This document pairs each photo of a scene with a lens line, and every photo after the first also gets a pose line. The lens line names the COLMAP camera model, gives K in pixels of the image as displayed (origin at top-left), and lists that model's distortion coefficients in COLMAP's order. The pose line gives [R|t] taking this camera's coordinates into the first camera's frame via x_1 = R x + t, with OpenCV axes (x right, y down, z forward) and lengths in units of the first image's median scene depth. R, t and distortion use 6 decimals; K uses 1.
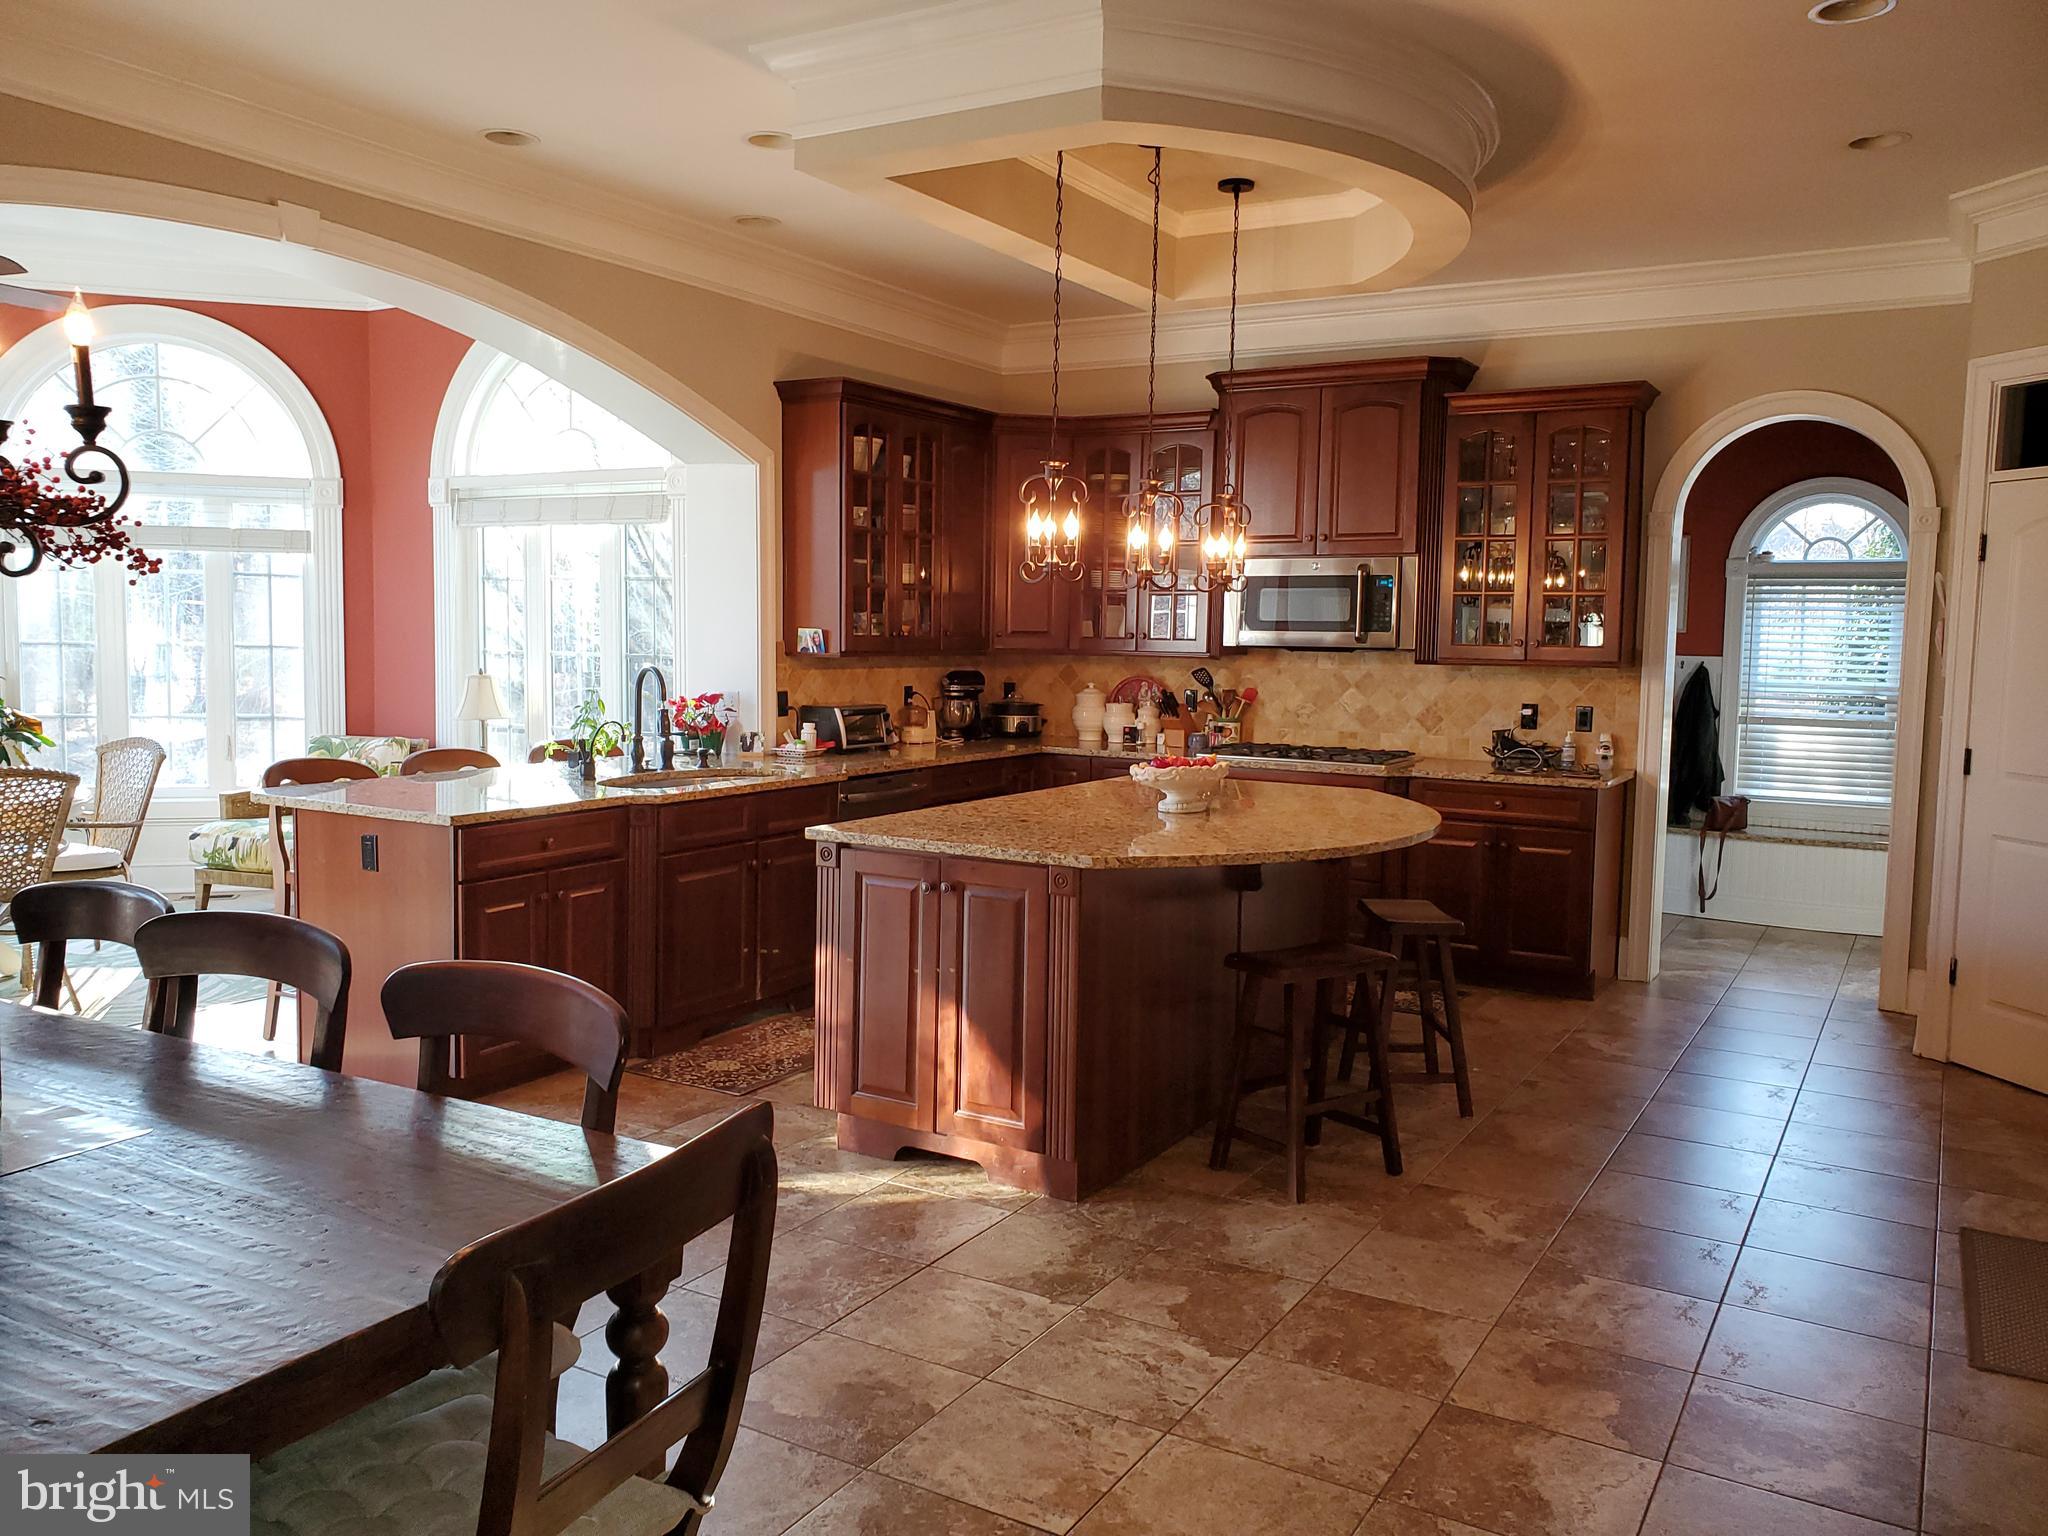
lens RADIAL K [[1579.6, 0, 1017.8], [0, 1579.6, 755.2], [0, 0, 1]] dist [0.038629, -0.047815]
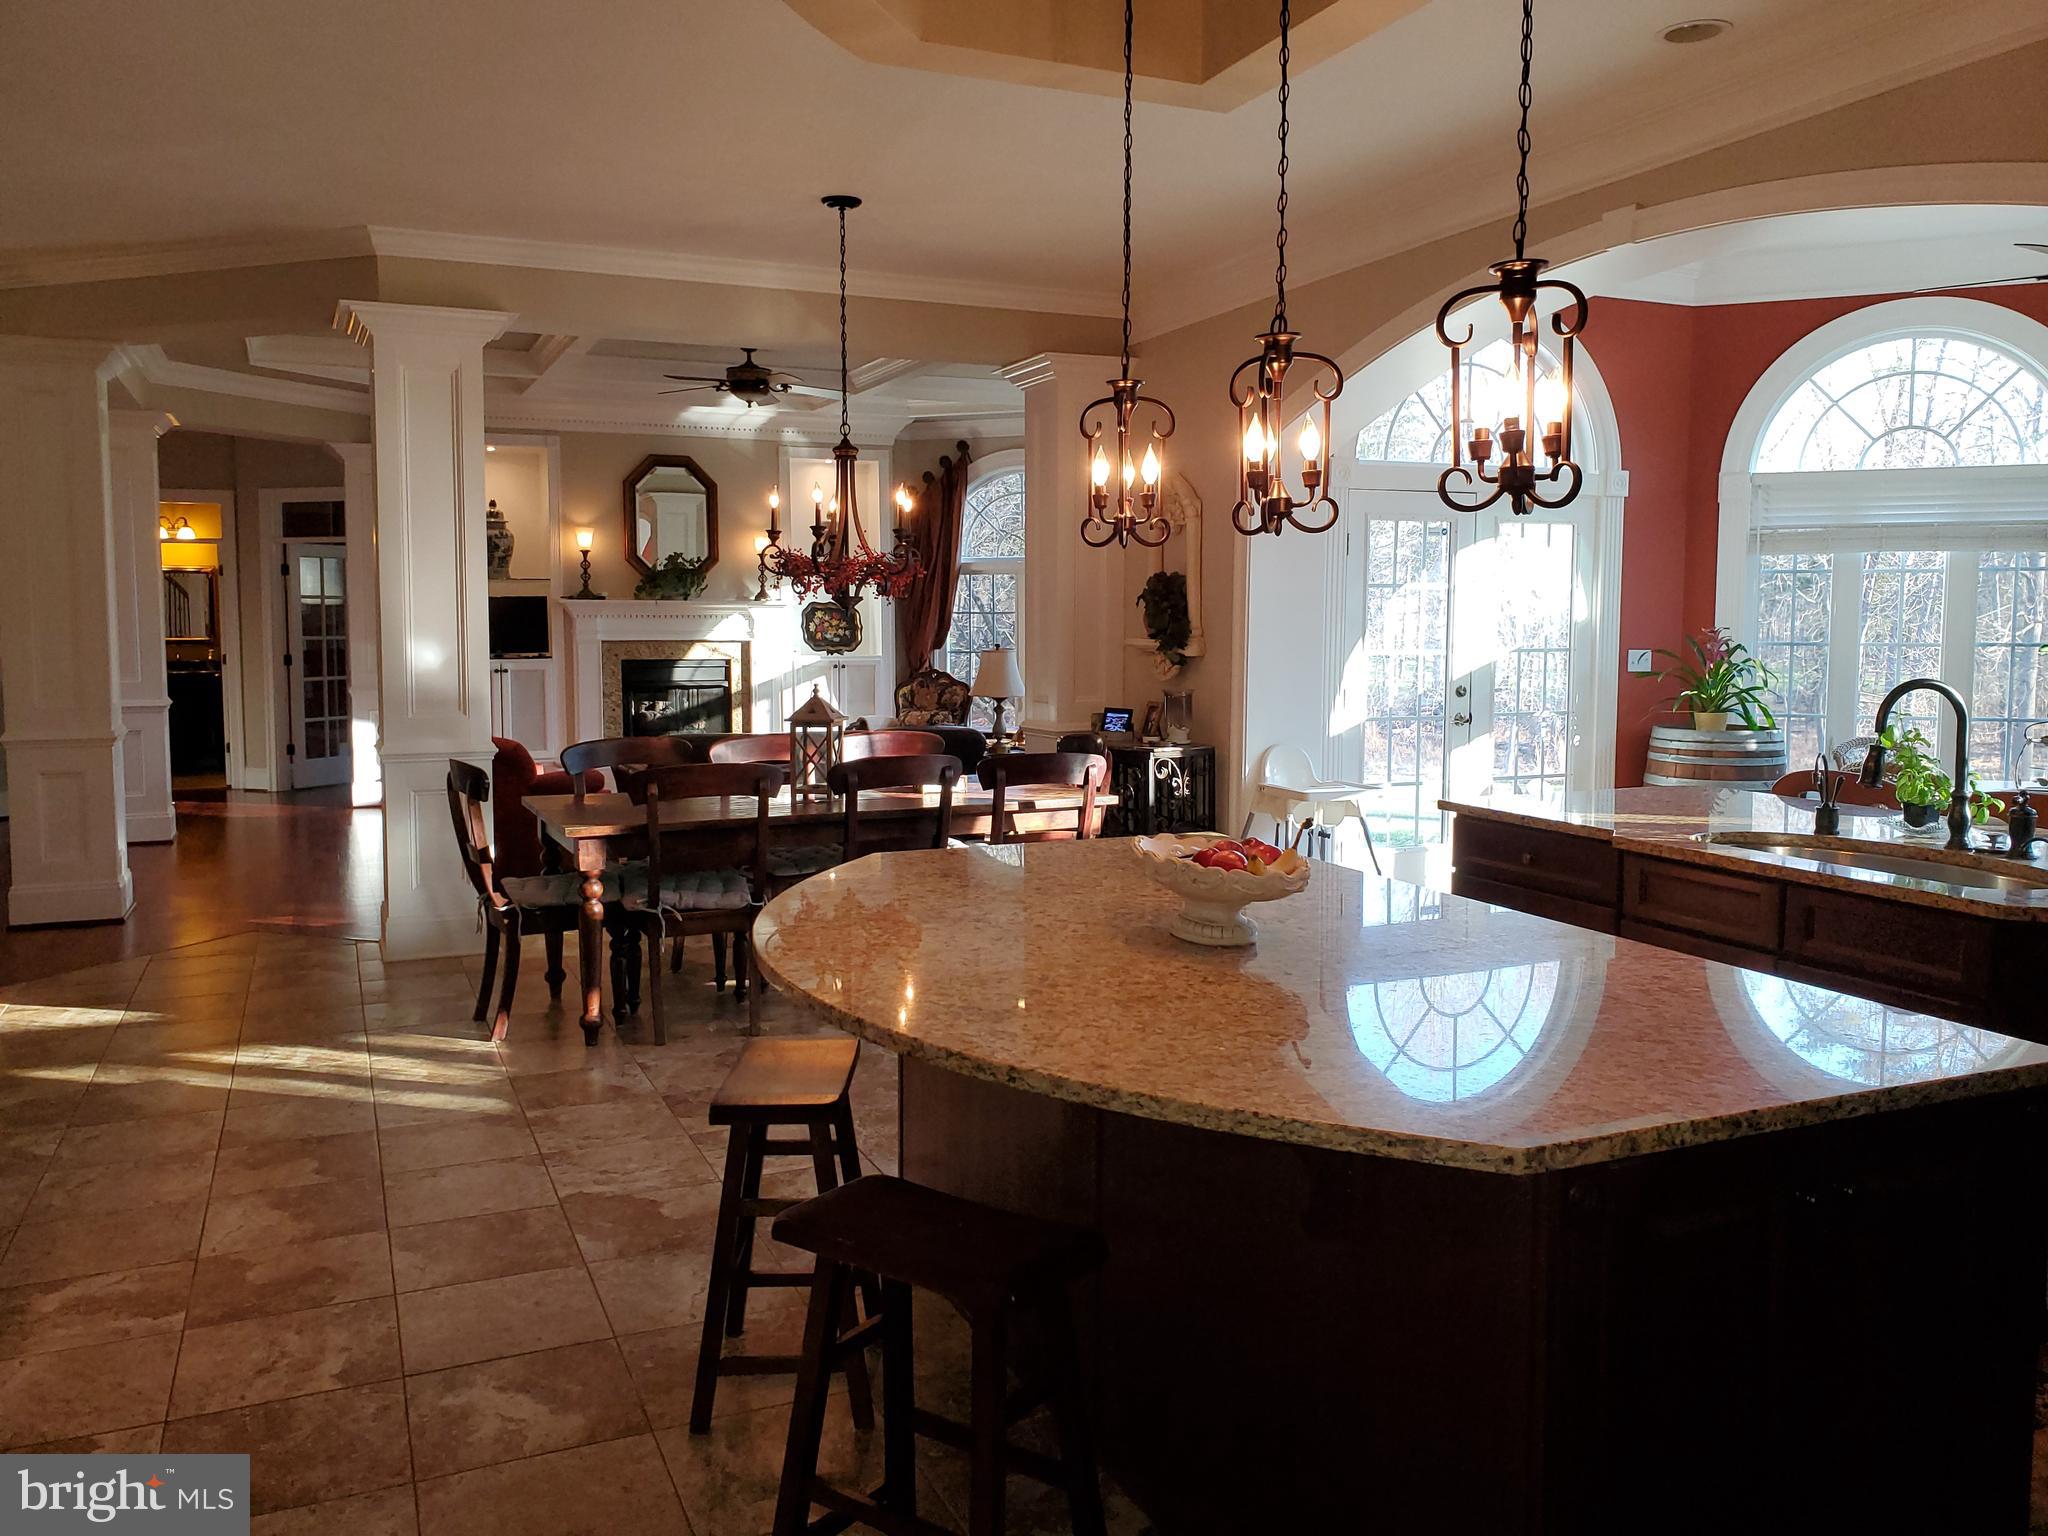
lens RADIAL K [[1579.6, 0, 1009.1], [0, 1579.6, 765.2], [0, 0, 1]] dist [0.038629, -0.047815]
pose [[-0.581198, 0.066326, -0.811055, 0.753652], [-0.081976, 0.986831, 0.139444, -0.123223], [0.809623, 0.147532, -0.568107, 1.596215]]
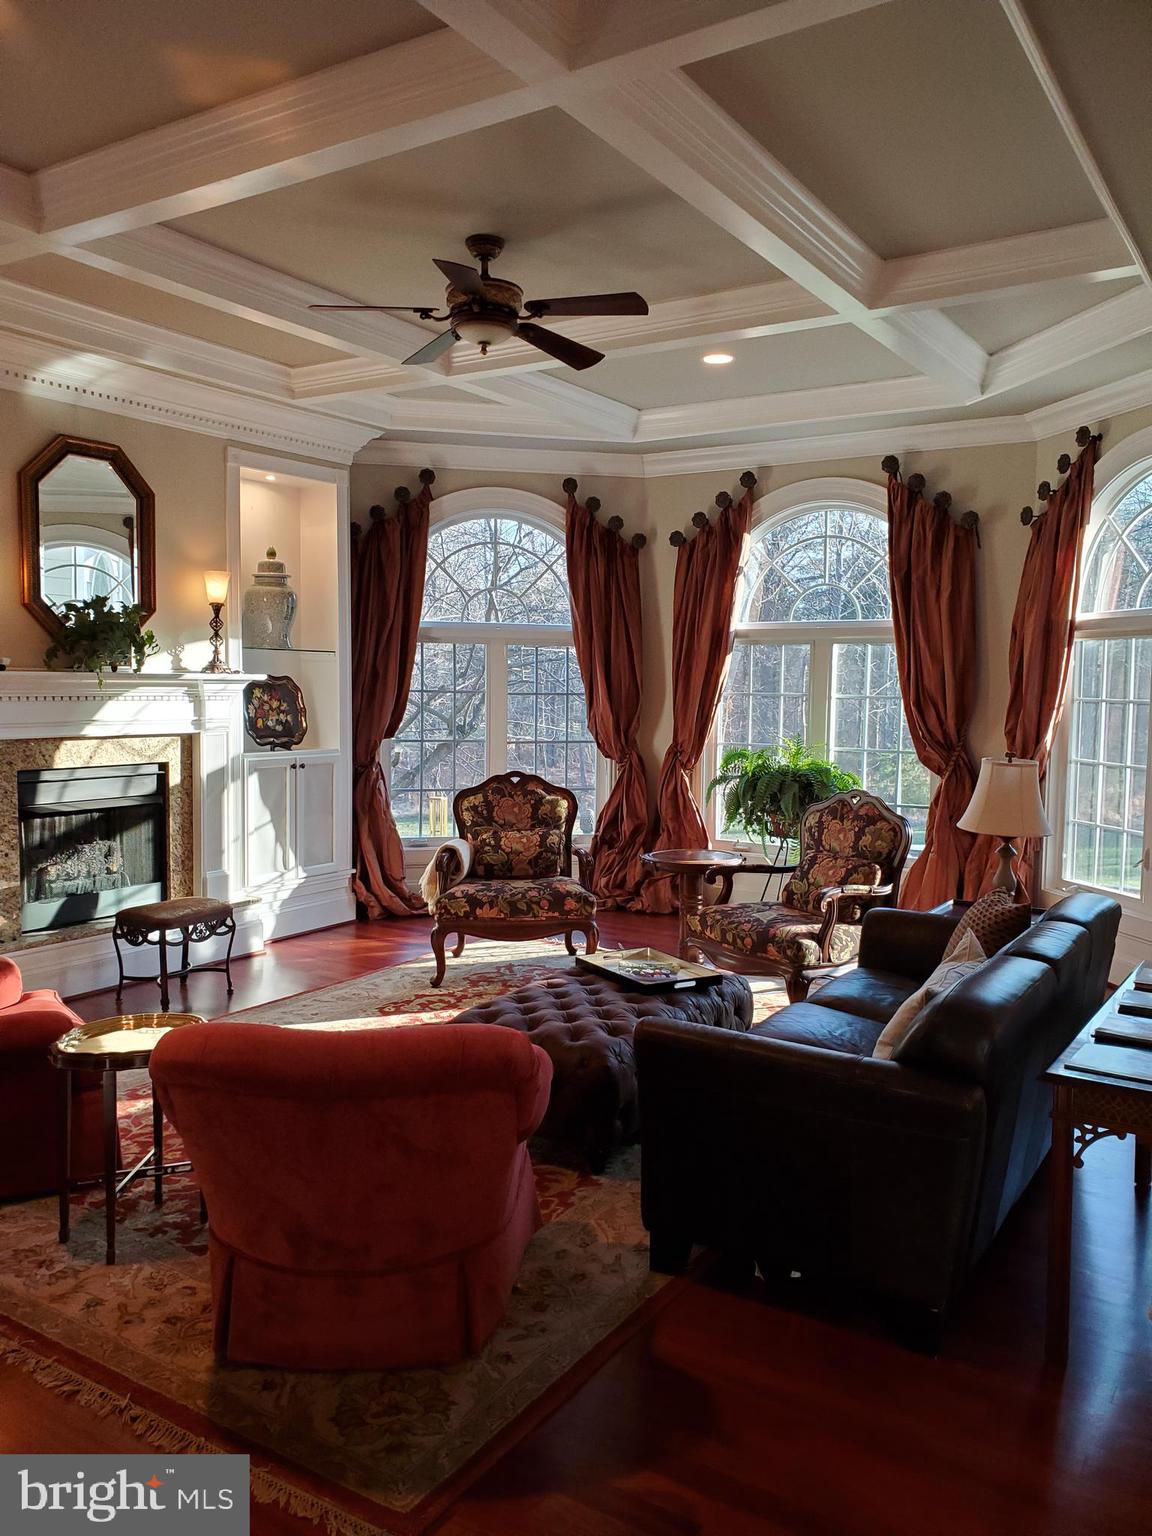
lens RADIAL K [[1184.7, 0, 574.9], [0, 1184.7, 762.6], [0, 0, 1]] dist [0.038629, -0.047815]
pose [[-0.029171, 0.054892, -0.998066, 0.423274], [-0.100628, 0.993257, 0.057569, -0.060637], [0.994496, 0.102112, -0.023450, 0.801148]]
